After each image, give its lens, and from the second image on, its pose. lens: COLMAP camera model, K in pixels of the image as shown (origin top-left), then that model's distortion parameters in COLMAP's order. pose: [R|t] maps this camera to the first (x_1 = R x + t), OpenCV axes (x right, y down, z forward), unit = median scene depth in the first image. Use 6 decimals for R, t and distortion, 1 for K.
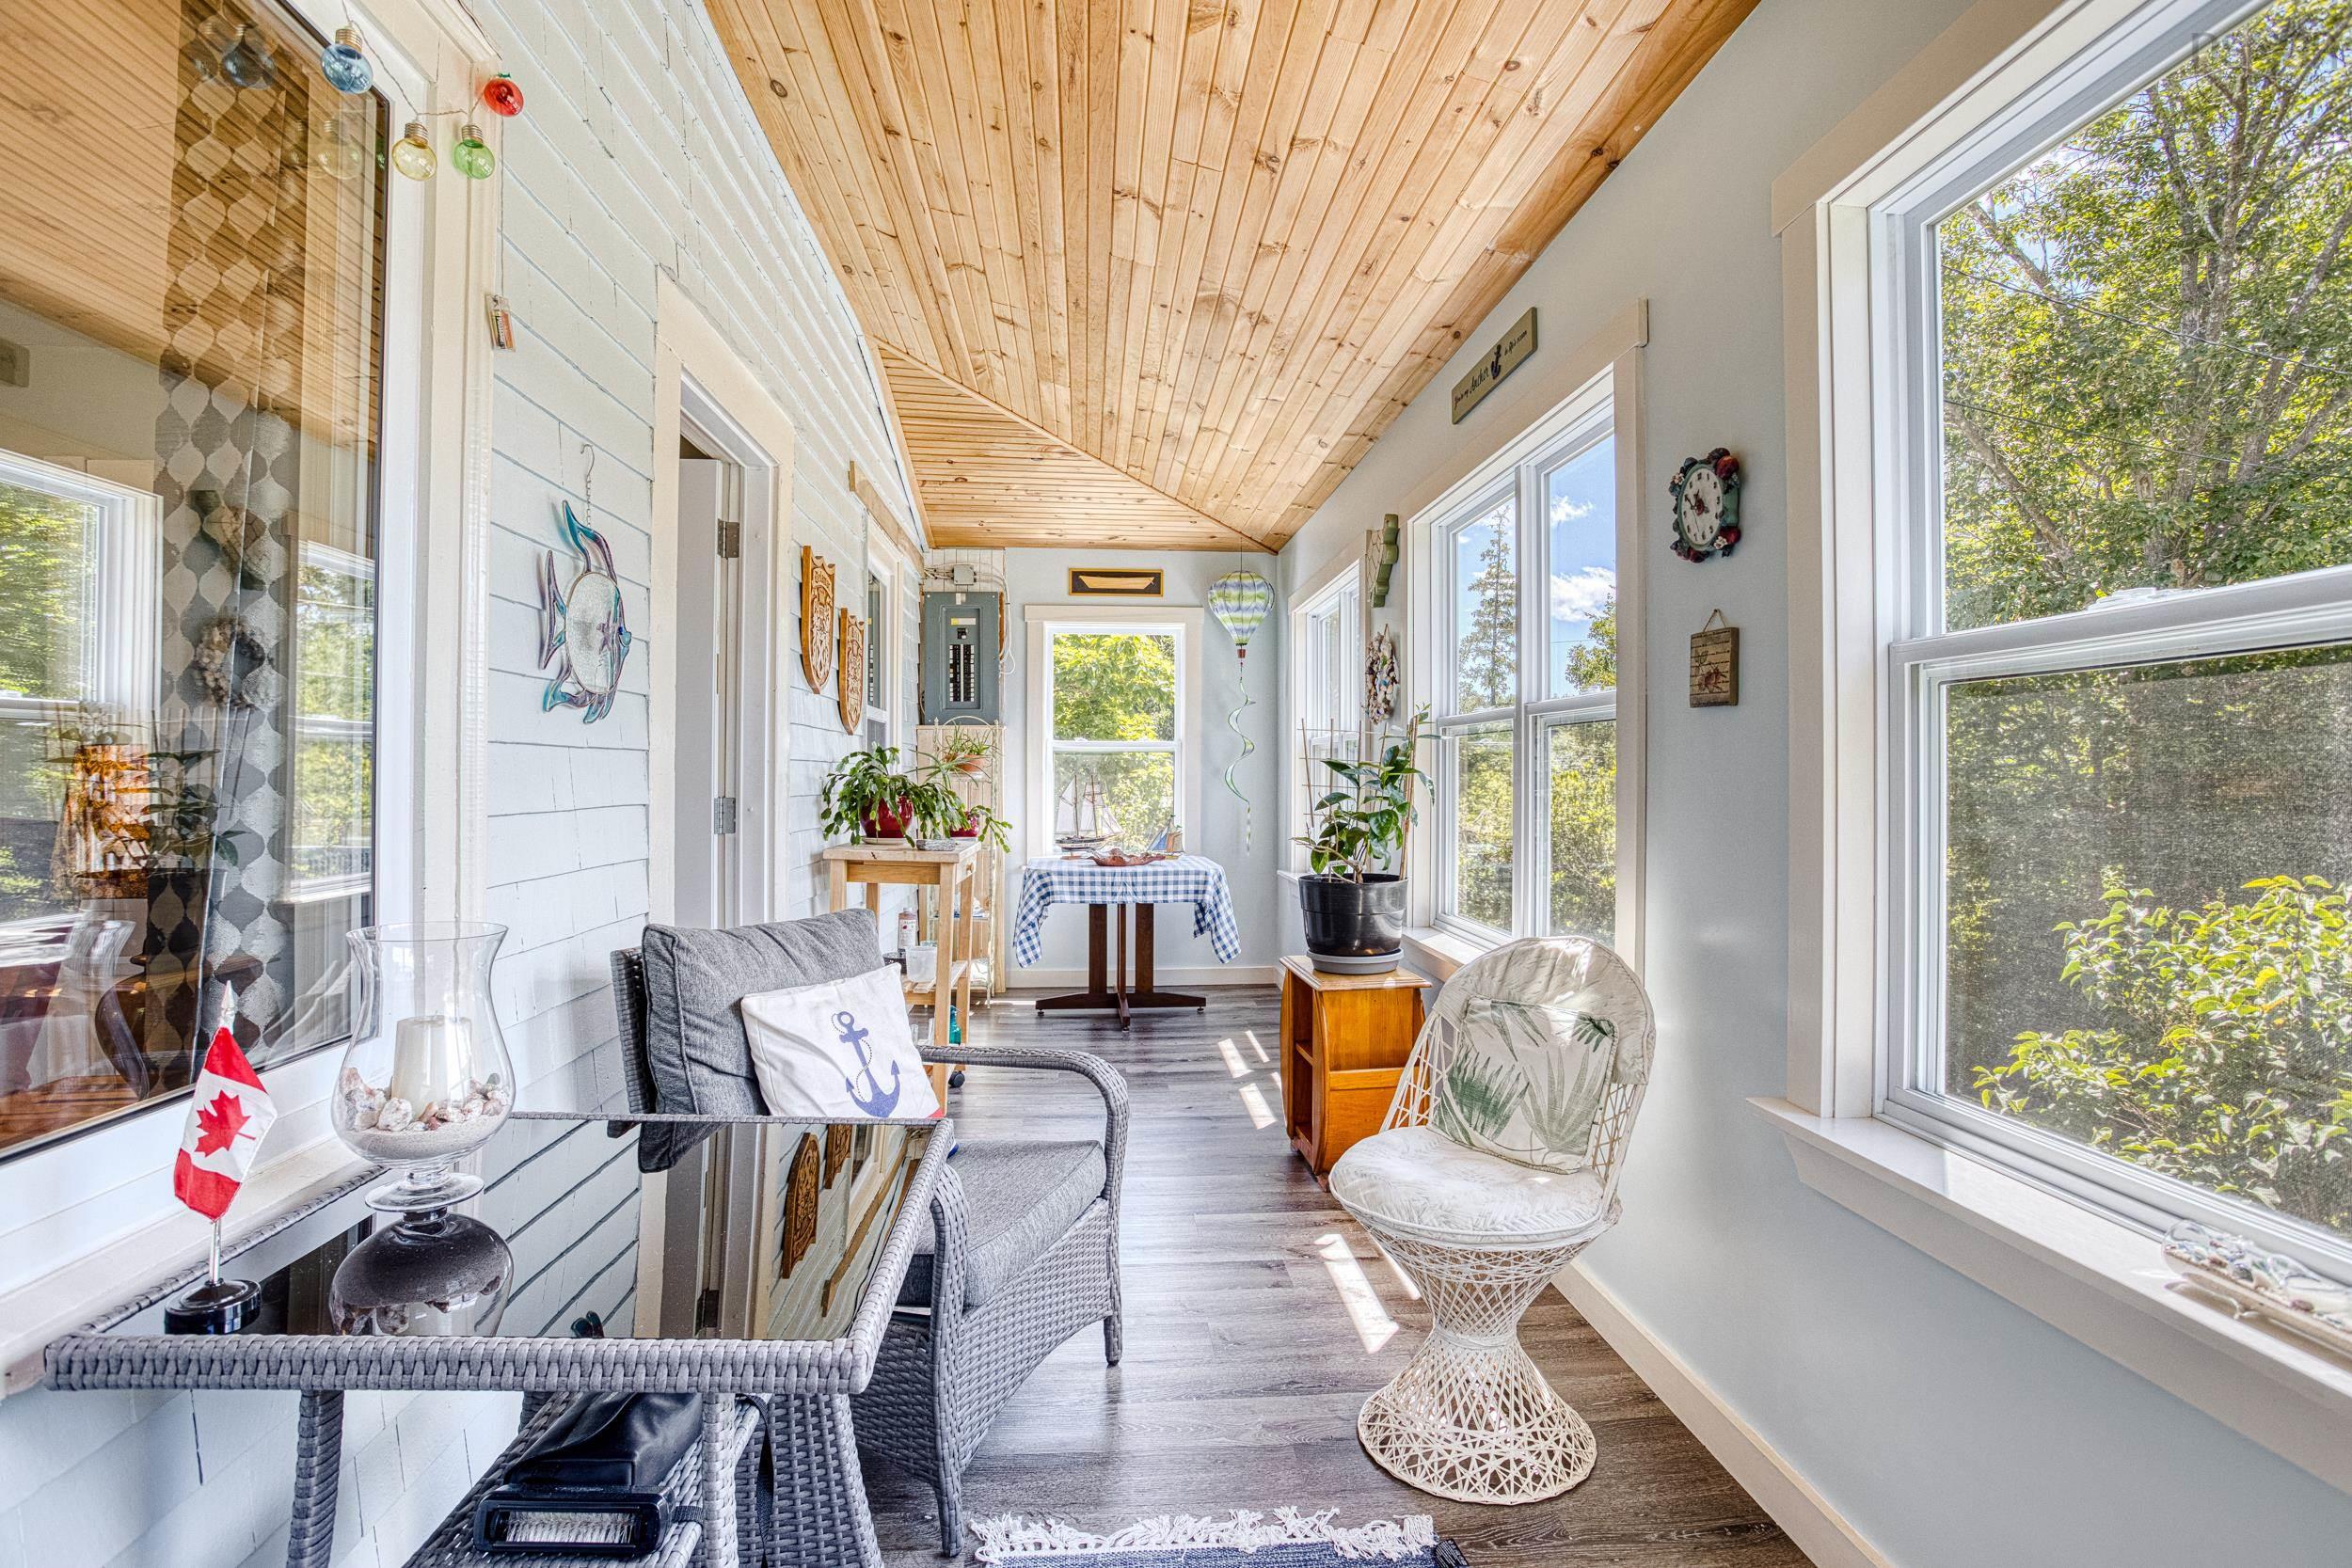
lens RADIAL K [[1147.3, 0, 1186.5], [0, 1147.3, 776.0], [0, 0, 1]] dist [-0.070495, 0.028486]
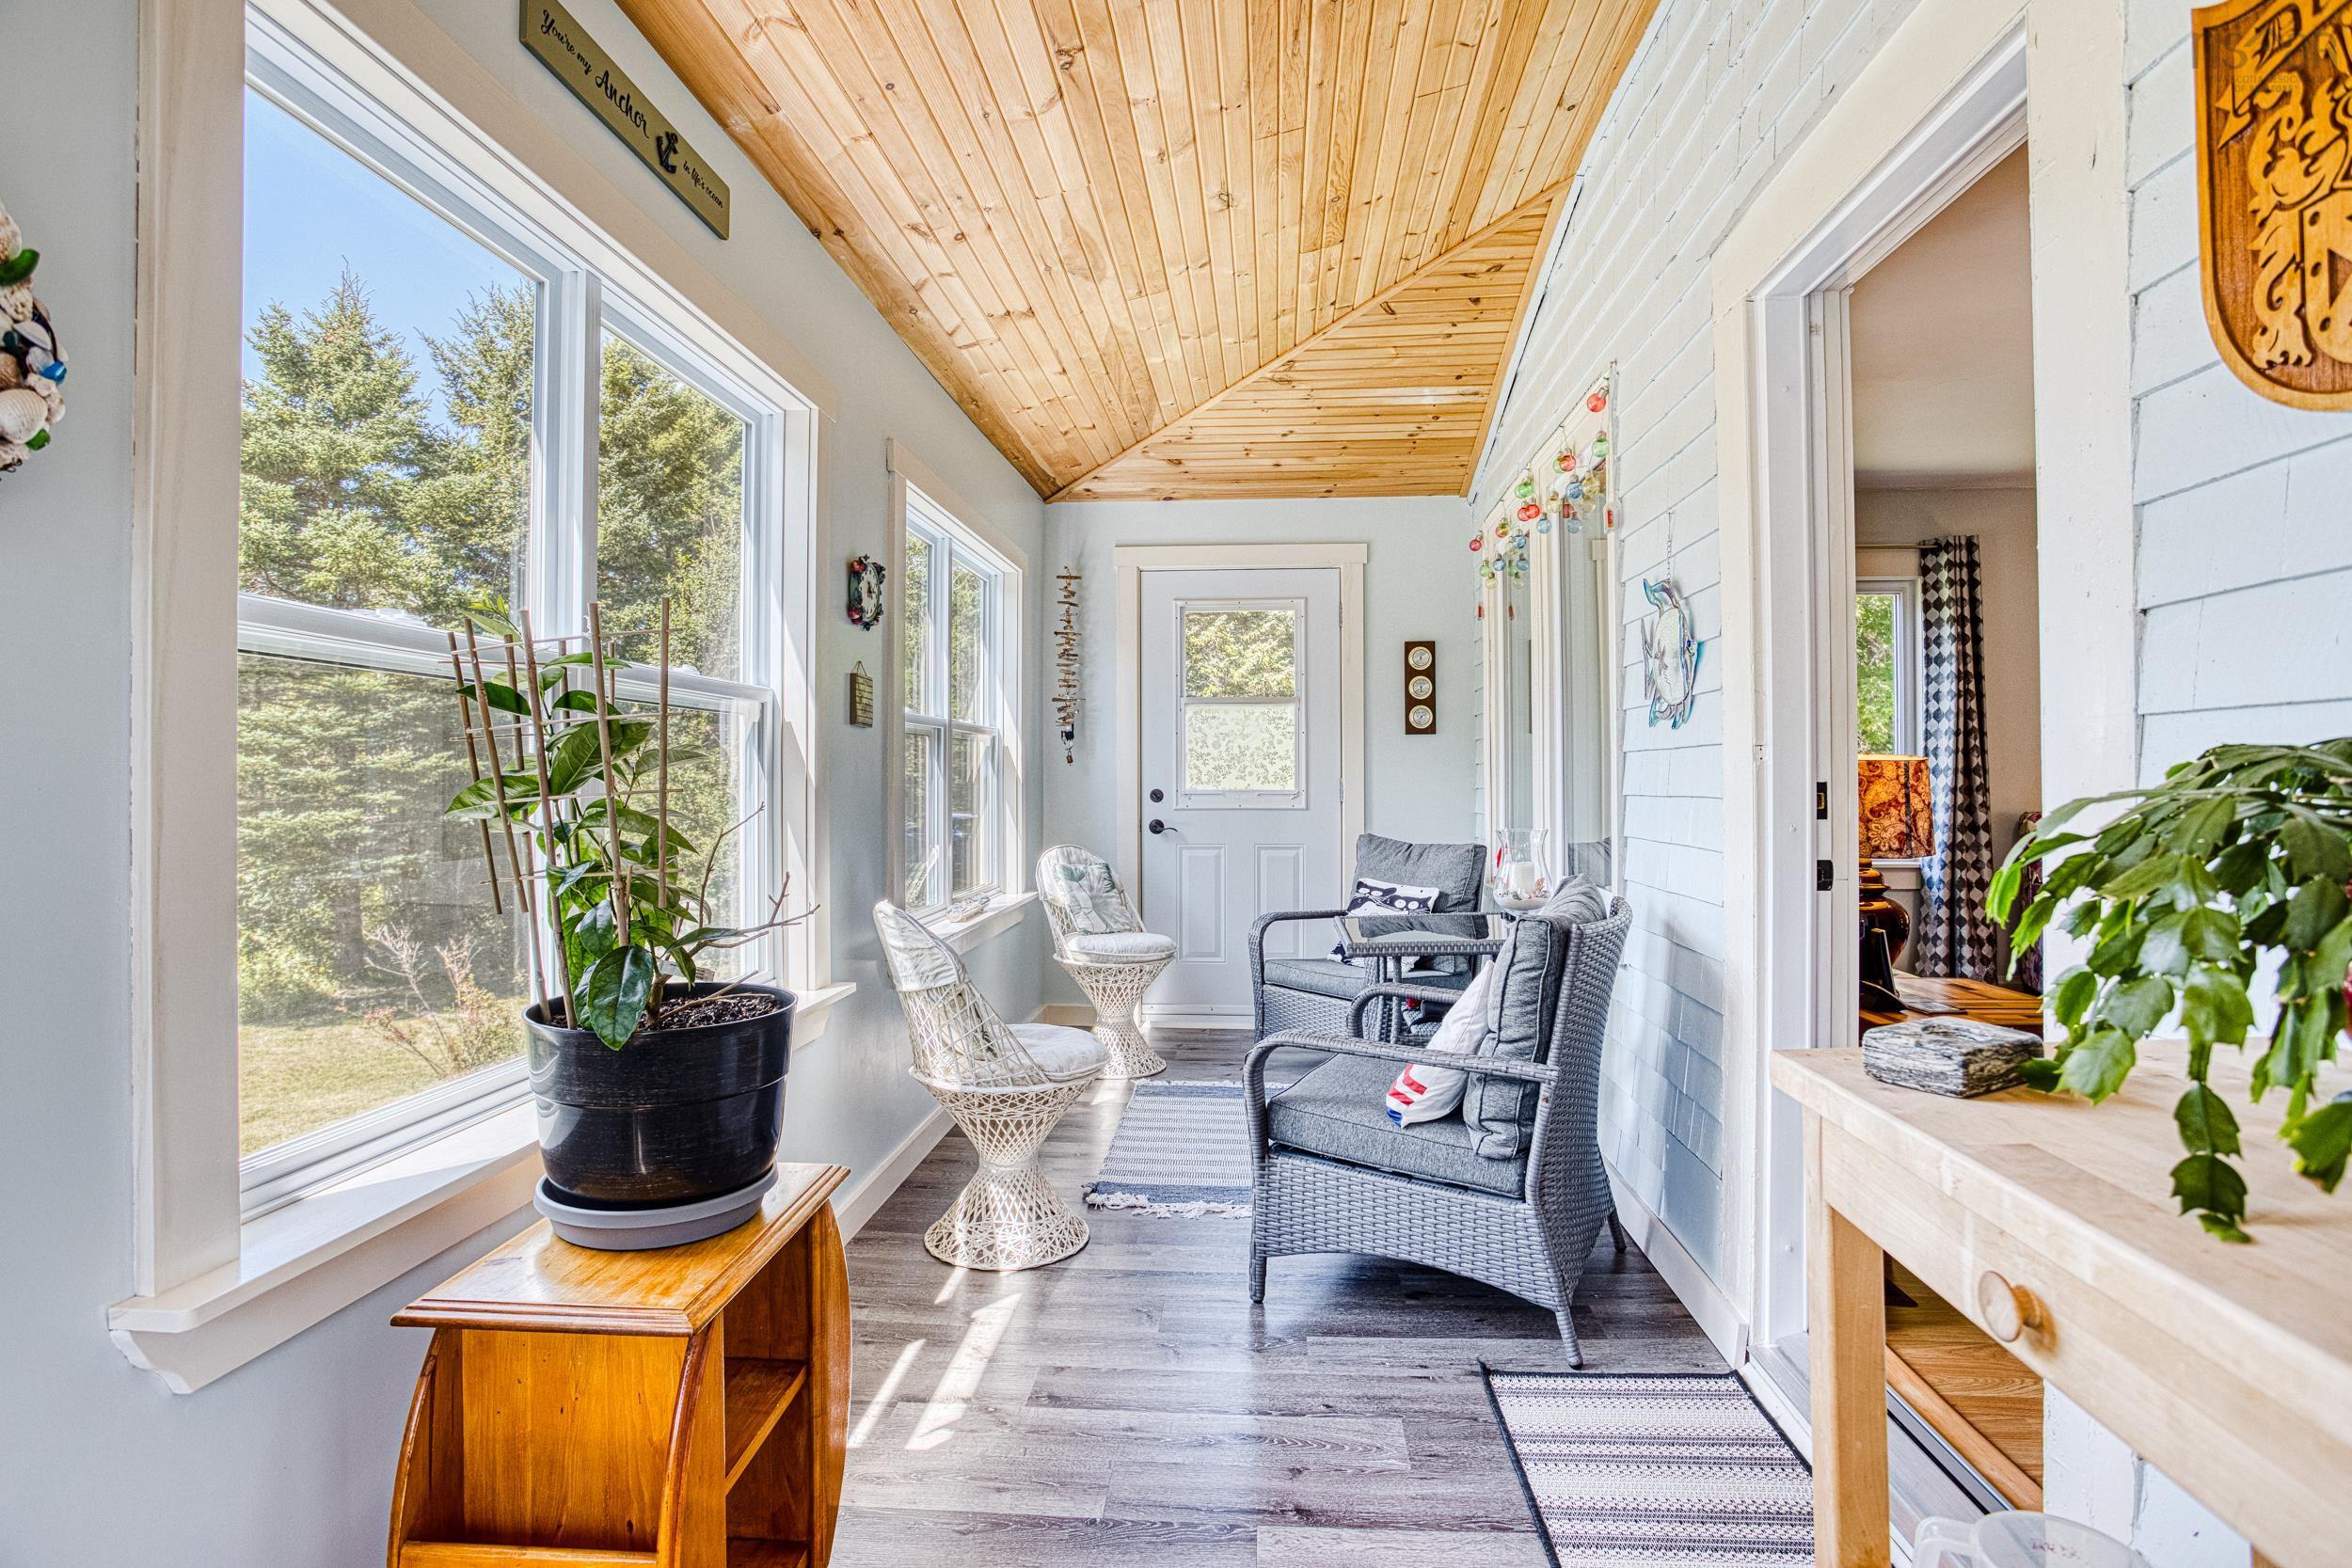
lens RADIAL K [[1147.3, 0, 1186.5], [0, 1147.3, 776.0], [0, 0, 1]] dist [-0.070495, 0.028486]
pose [[-0.986130, -0.002247, 0.165958, -0.172269], [-0.004770, 0.999879, -0.014806, 0.024328], [-0.165905, -0.015392, -0.986022, 2.062544]]
